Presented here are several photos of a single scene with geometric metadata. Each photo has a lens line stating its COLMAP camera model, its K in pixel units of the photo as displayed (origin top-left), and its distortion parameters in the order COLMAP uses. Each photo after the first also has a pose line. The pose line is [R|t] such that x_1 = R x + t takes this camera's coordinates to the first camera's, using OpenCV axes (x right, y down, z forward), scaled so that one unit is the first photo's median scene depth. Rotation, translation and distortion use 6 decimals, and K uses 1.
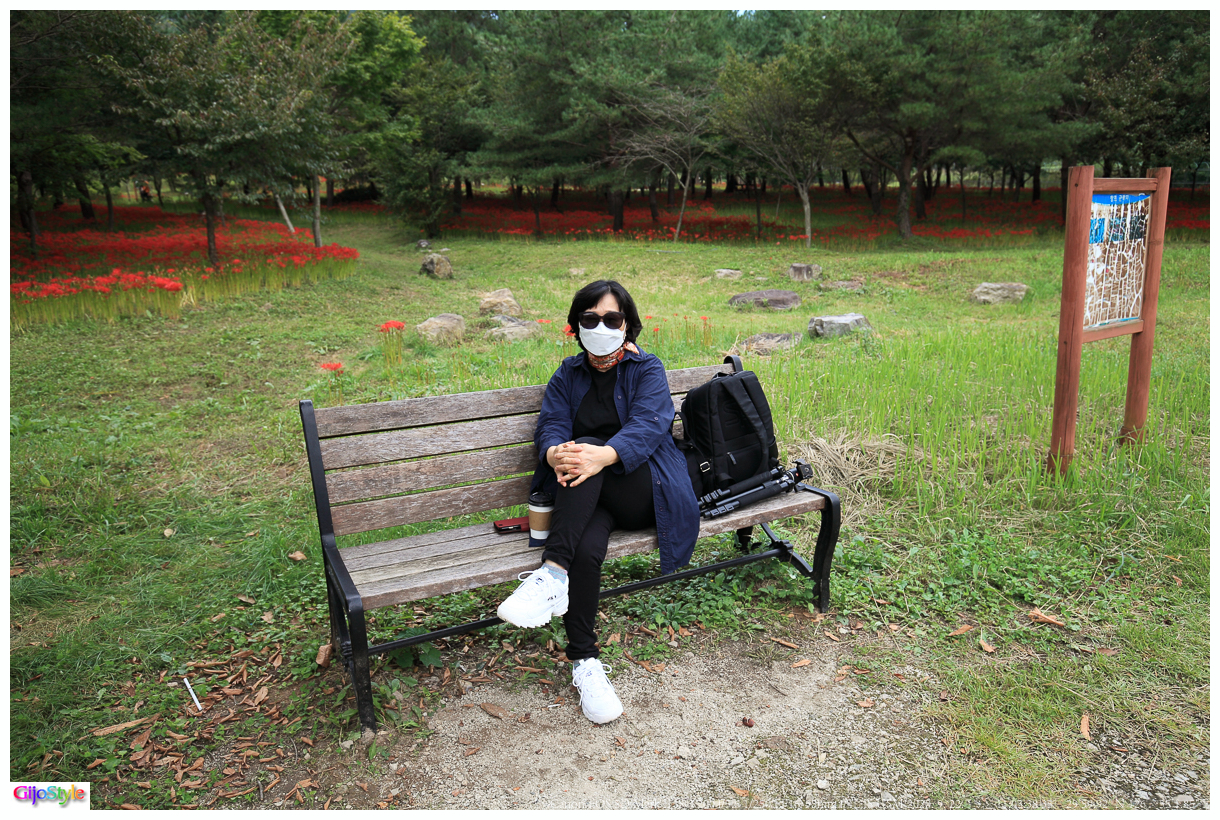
lens RADIAL K [[827.0, 0, 614.1], [0, 827.0, 415.0], [0, 0, 1]] dist [-0.001779, -0.000261]
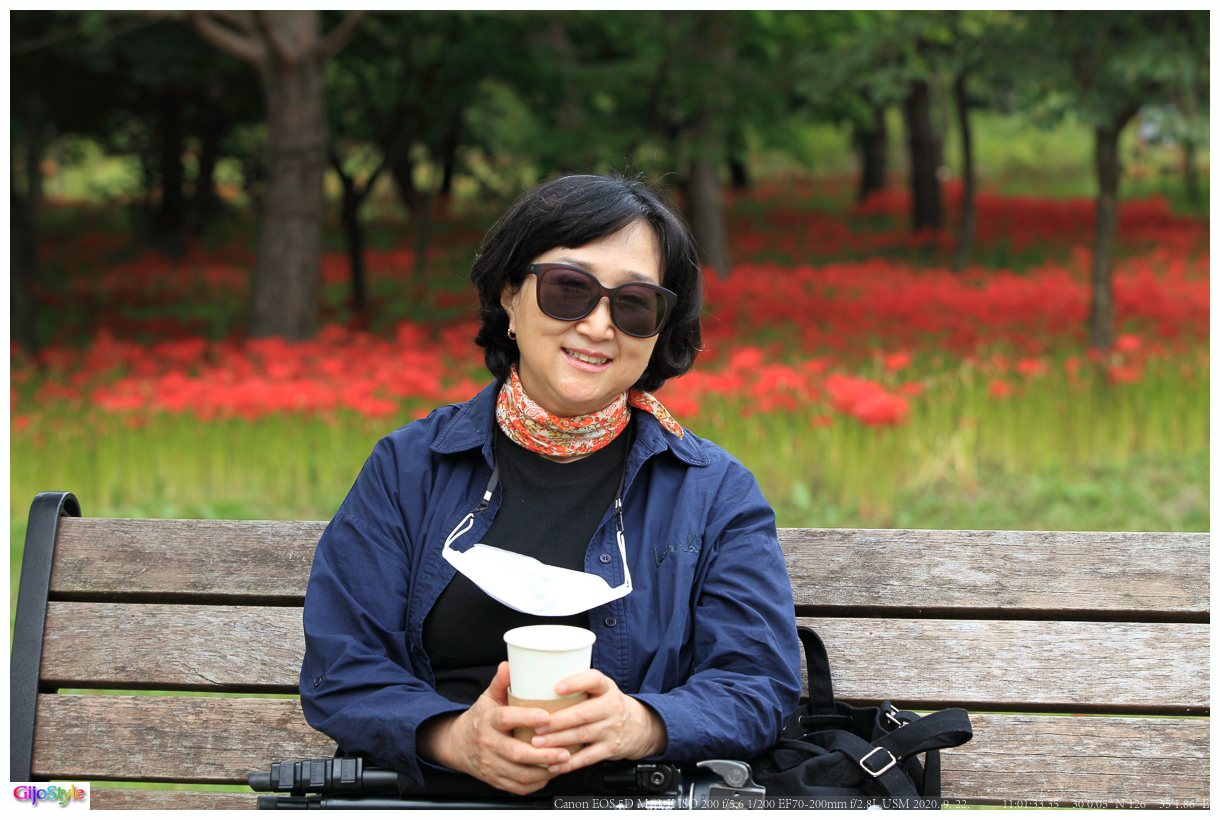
lens RADIAL K [[3349.6, 0, 602.6], [0, 3349.6, 402.5], [0, 0, 1]] dist [0.078838, 0.000000]
pose [[0.764487, 0.032944, -0.643797, 0.120470], [-0.156208, 0.978396, -0.135426, 0.016750], [0.625427, 0.204098, 0.753117, 0.003036]]
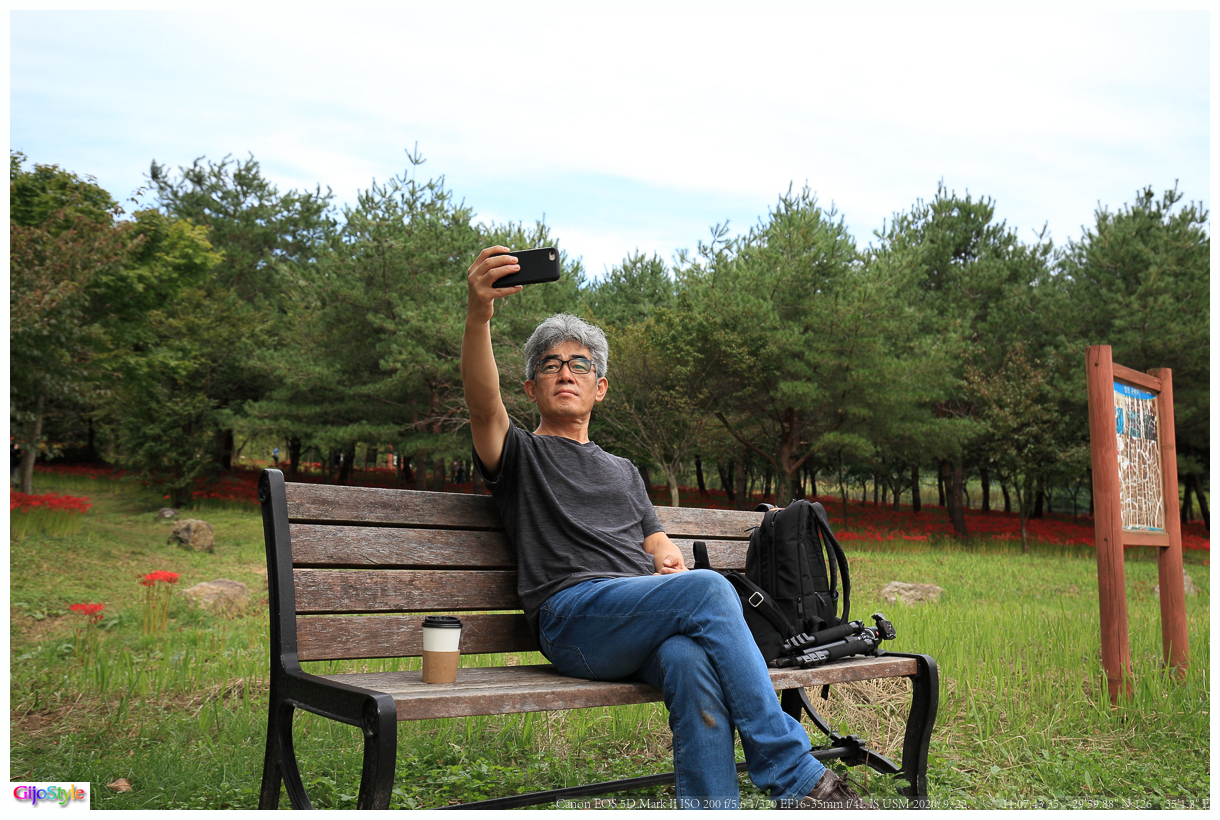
lens RADIAL K [[1062.2, 0, 619.9], [0, 1062.2, 409.5], [0, 0, 1]] dist [0.031211, -0.014784]
pose [[0.977719, 0.076212, 0.195594, -0.040799], [-0.005429, 0.940636, -0.339373, 0.038582], [-0.209847, 0.330750, 0.920092, 0.009707]]
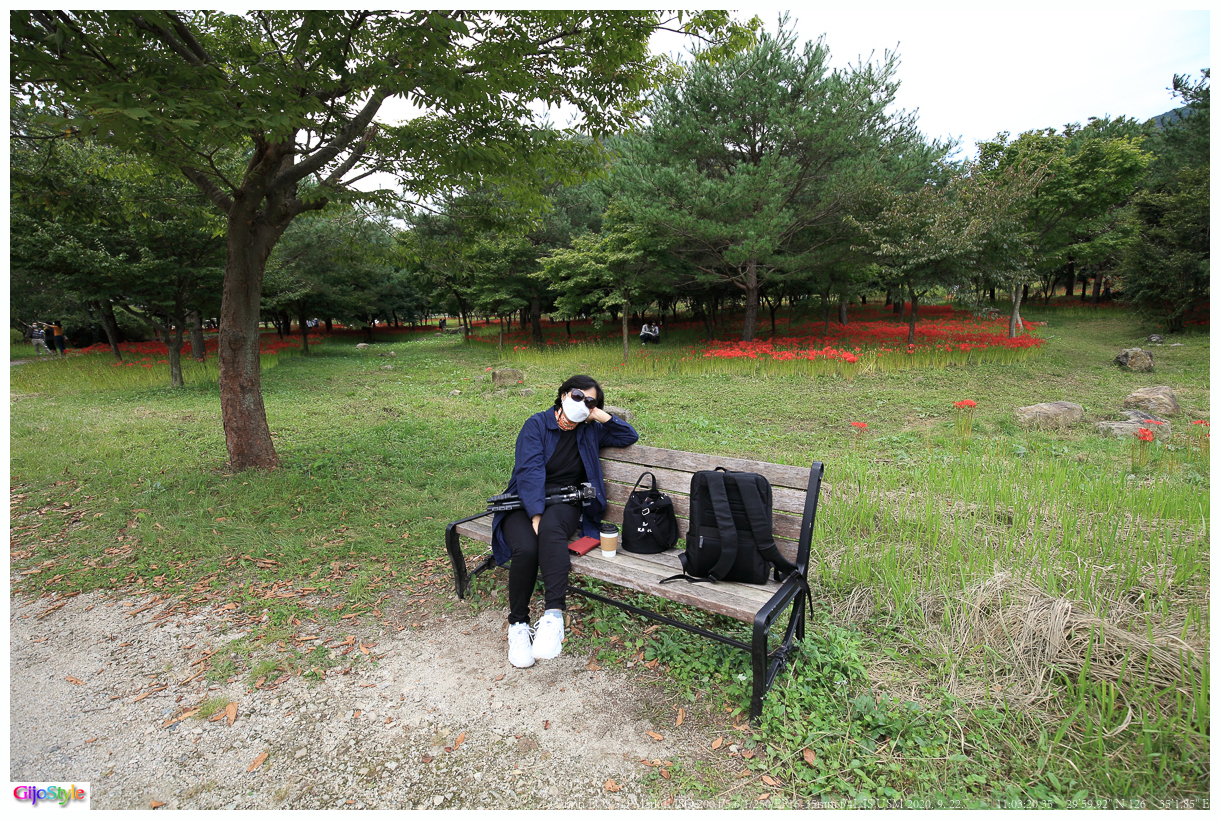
lens RADIAL K [[561.9, 0, 614.1], [0, 561.9, 409.0], [0, 0, 1]] dist [-0.027472, 0.003548]
pose [[0.457379, 0.146868, -0.877060, 0.122274], [-0.200648, 0.977878, 0.059114, -0.025835], [0.866340, 0.148943, 0.476730, 0.092204]]
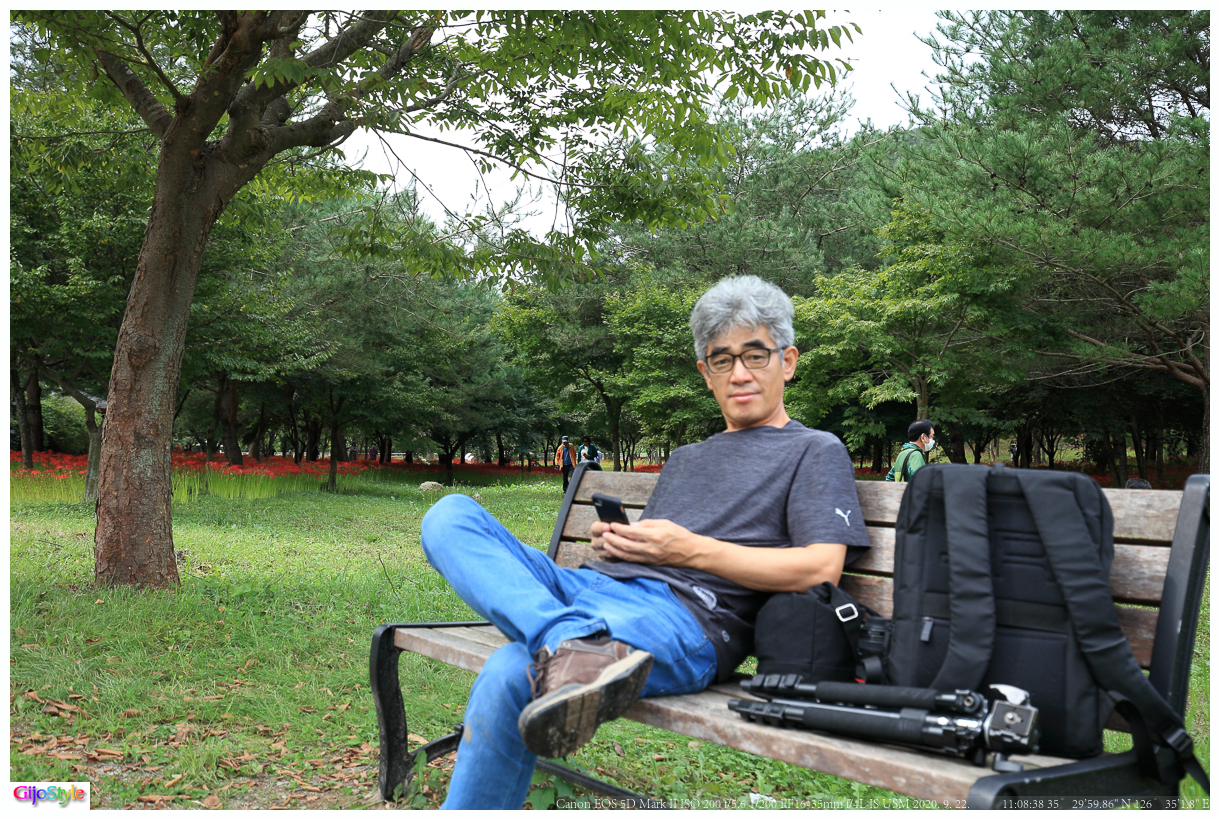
lens RADIAL K [[1112.6, 0, 621.0], [0, 1112.6, 404.2], [0, 0, 1]] dist [0.037932, 0.000000]
pose [[0.203536, -0.042844, -0.978130, 0.121524], [-0.264683, 0.959434, -0.097102, 0.002993], [0.942611, 0.278658, 0.183939, 0.127403]]
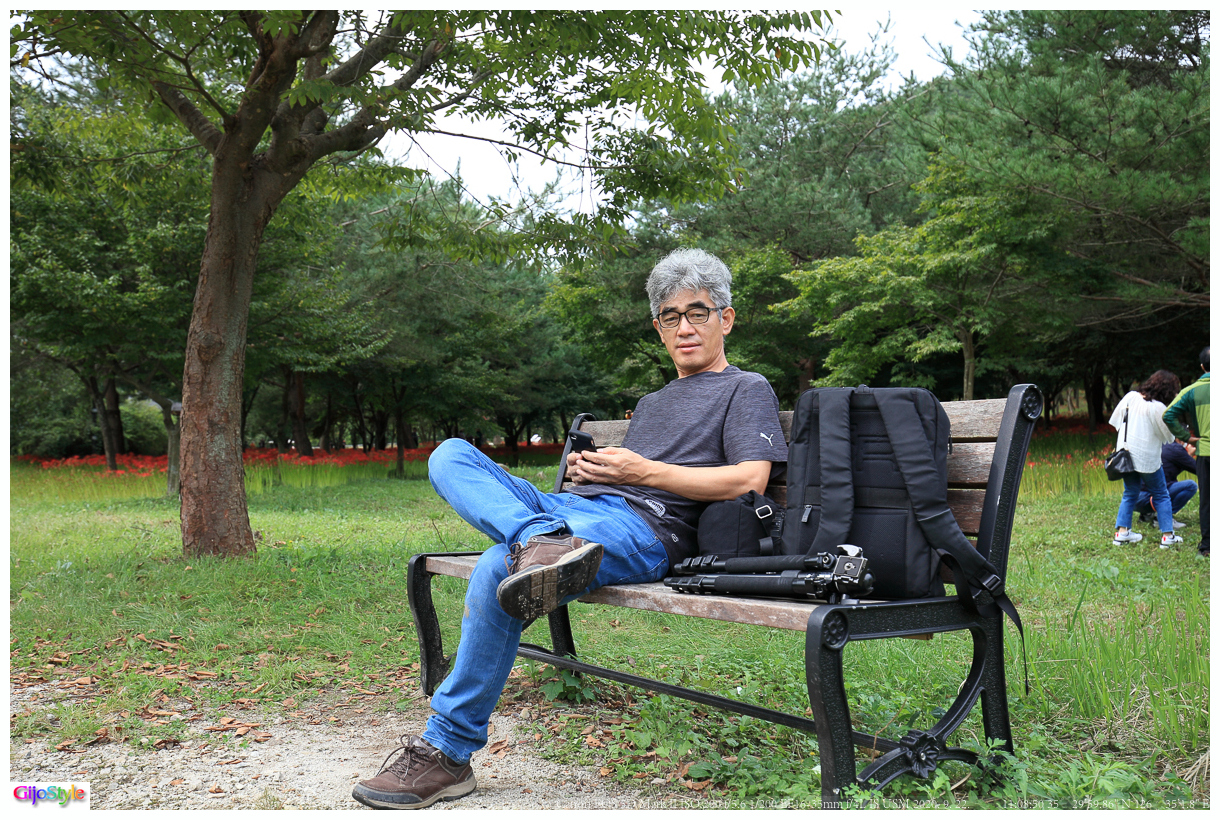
lens RADIAL K [[1133.9, 0, 621.8], [0, 1133.9, 410.5], [0, 0, 1]] dist [0.039190, 0.000000]
pose [[0.141758, -0.026566, -0.989545, 0.157601], [-0.212876, 0.975434, -0.056683, 0.005724], [0.966741, 0.218686, 0.132620, 0.135985]]
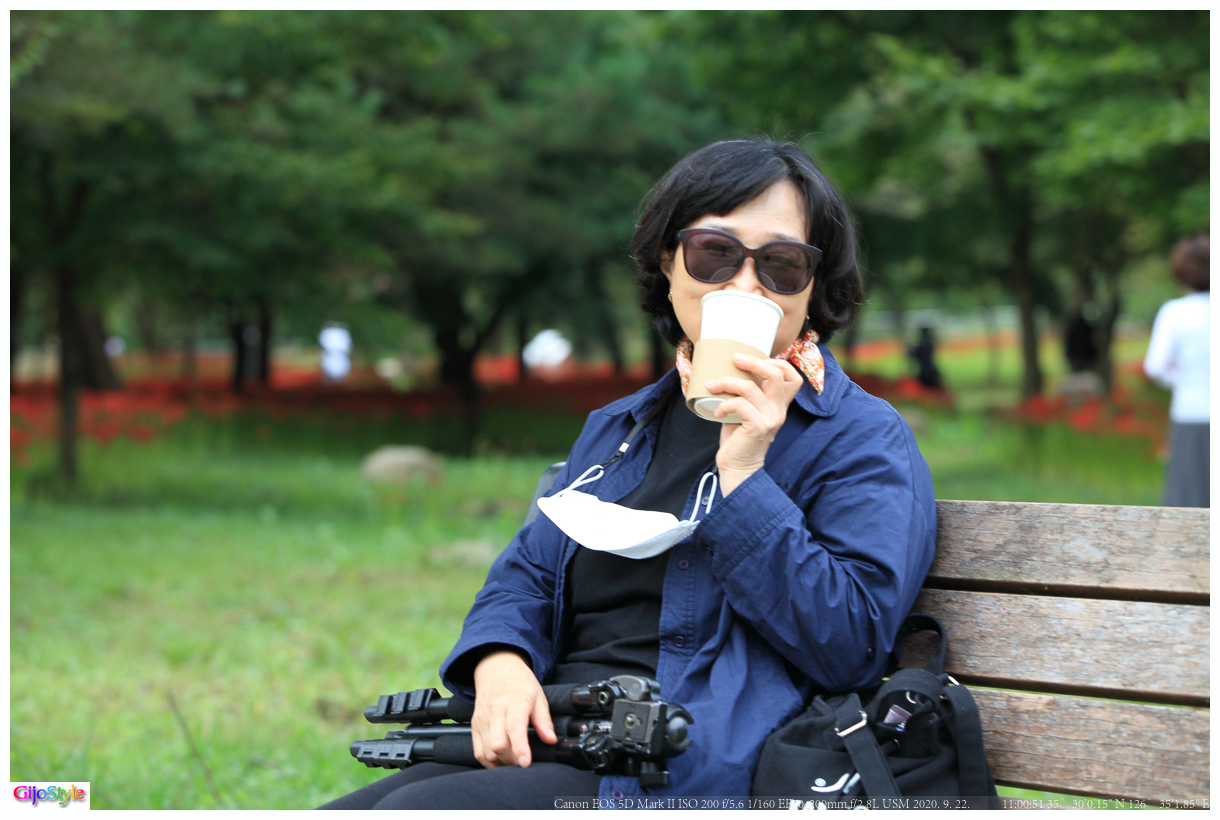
lens RADIAL K [[4196.8, 0, 610.8], [0, 4196.8, 415.0], [0, 0, 1]] dist [0.247999, 0.000000]
pose [[0.079544, 0.017866, -0.996671, 0.253094], [-0.233407, 0.972378, -0.001198, -0.006774], [0.969120, 0.232725, 0.081517, 0.134918]]
